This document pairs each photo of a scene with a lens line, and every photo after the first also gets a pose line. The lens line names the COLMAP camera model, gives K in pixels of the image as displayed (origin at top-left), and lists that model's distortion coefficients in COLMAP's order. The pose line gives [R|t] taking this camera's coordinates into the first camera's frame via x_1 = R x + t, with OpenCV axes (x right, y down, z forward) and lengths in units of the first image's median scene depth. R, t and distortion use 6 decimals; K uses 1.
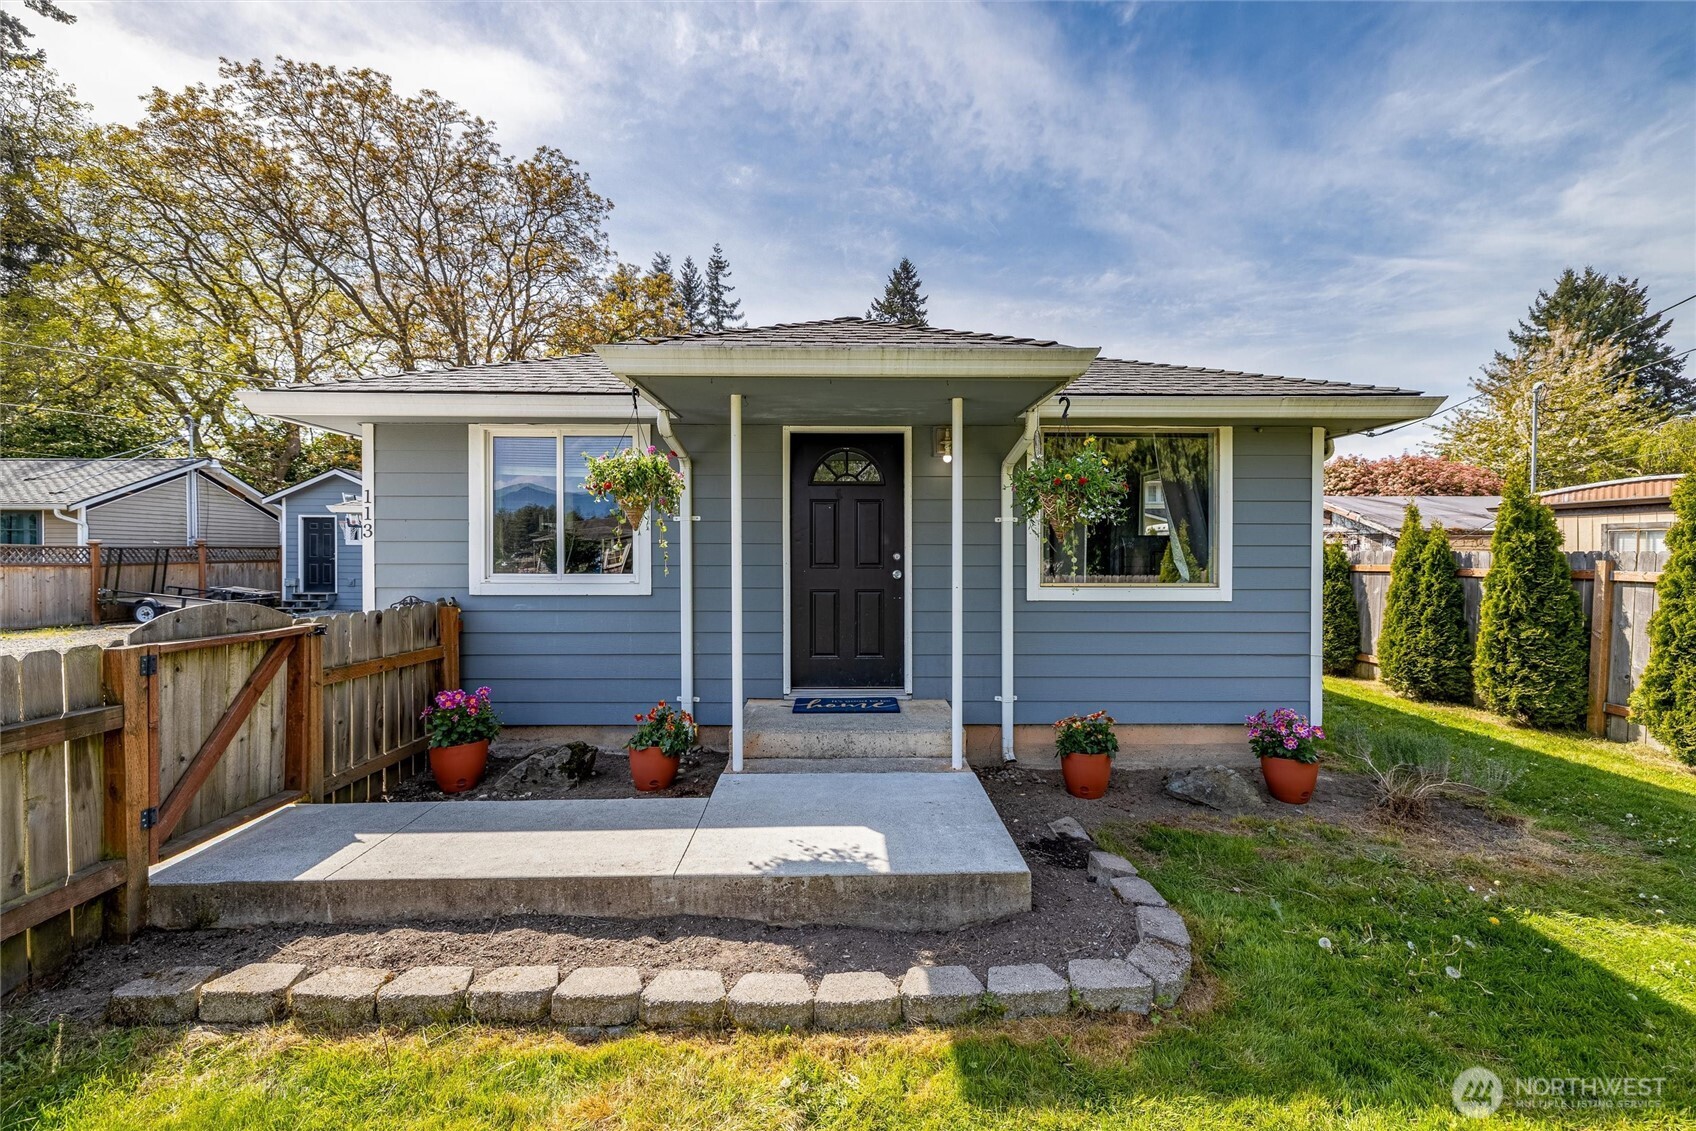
lens RADIAL K [[707.6, 0, 852.5], [0, 707.6, 553.4], [0, 0, 1]] dist [-0.001930, 0.000570]
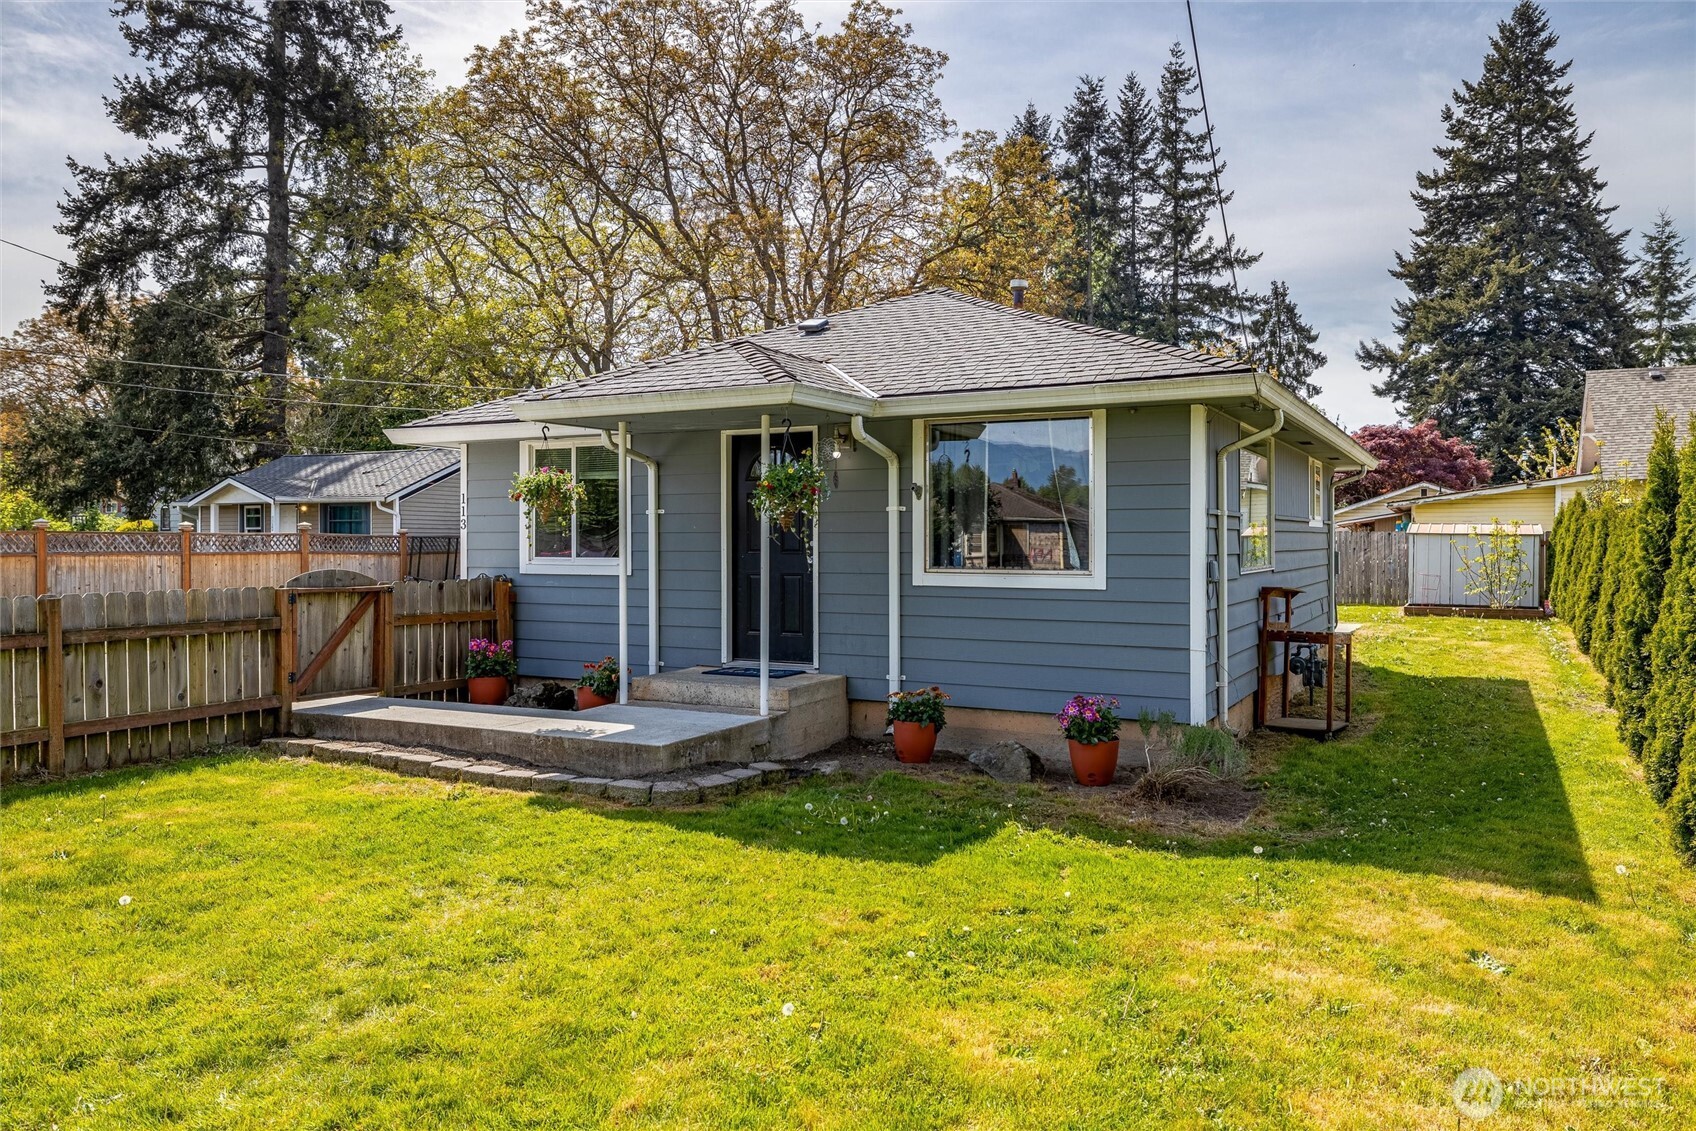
lens RADIAL K [[1180.2, 0, 854.3], [0, 1180.2, 534.7], [0, 0, 1]] dist [-0.006604, 0.000230]
pose [[0.873031, -0.003774, -0.487651, 0.211881], [0.000377, 0.999975, -0.007064, 0.000802], [0.487665, 0.005984, 0.873010, -0.117816]]
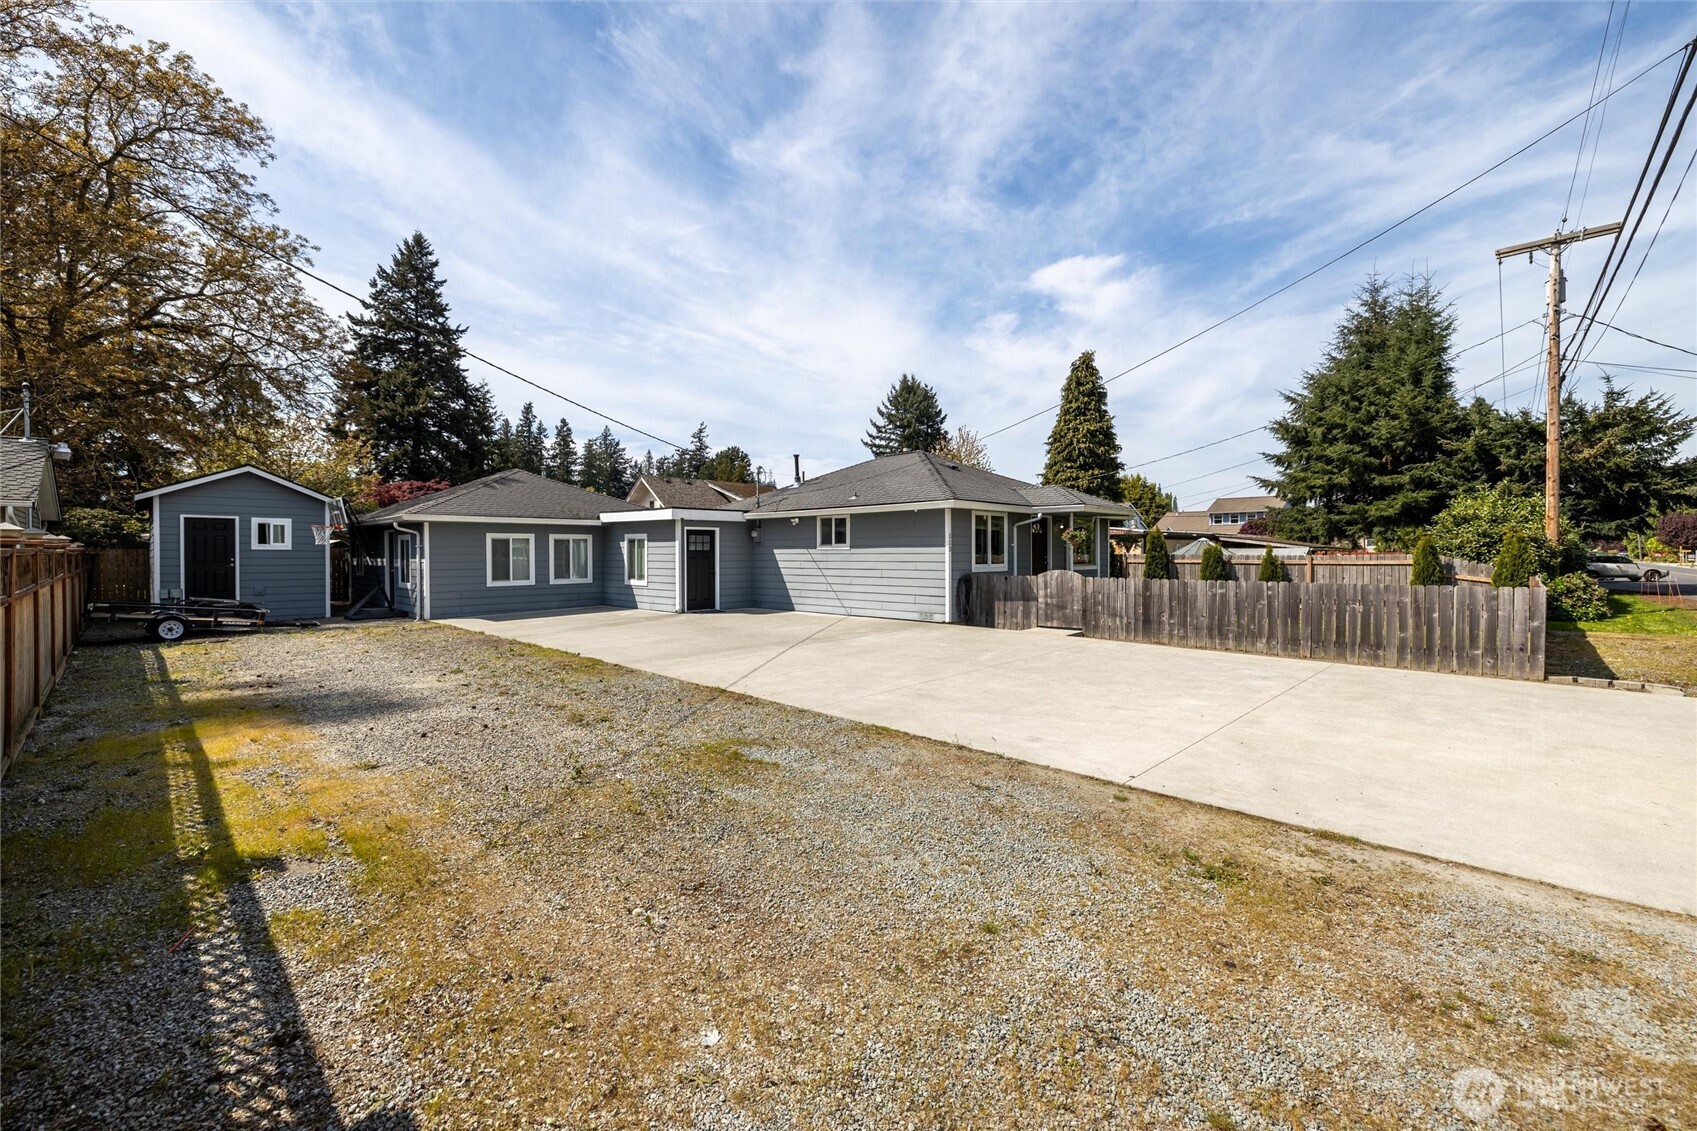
lens RADIAL K [[708.0, 0, 853.0], [0, 708.0, 553.4], [0, 0, 1]] dist [-0.001930, 0.000570]
pose [[0.706239, -0.005431, 0.707952, -0.586161], [0.005284, 0.999983, 0.002400, -0.005163], [-0.707954, 0.002046, 0.706256, -0.128194]]
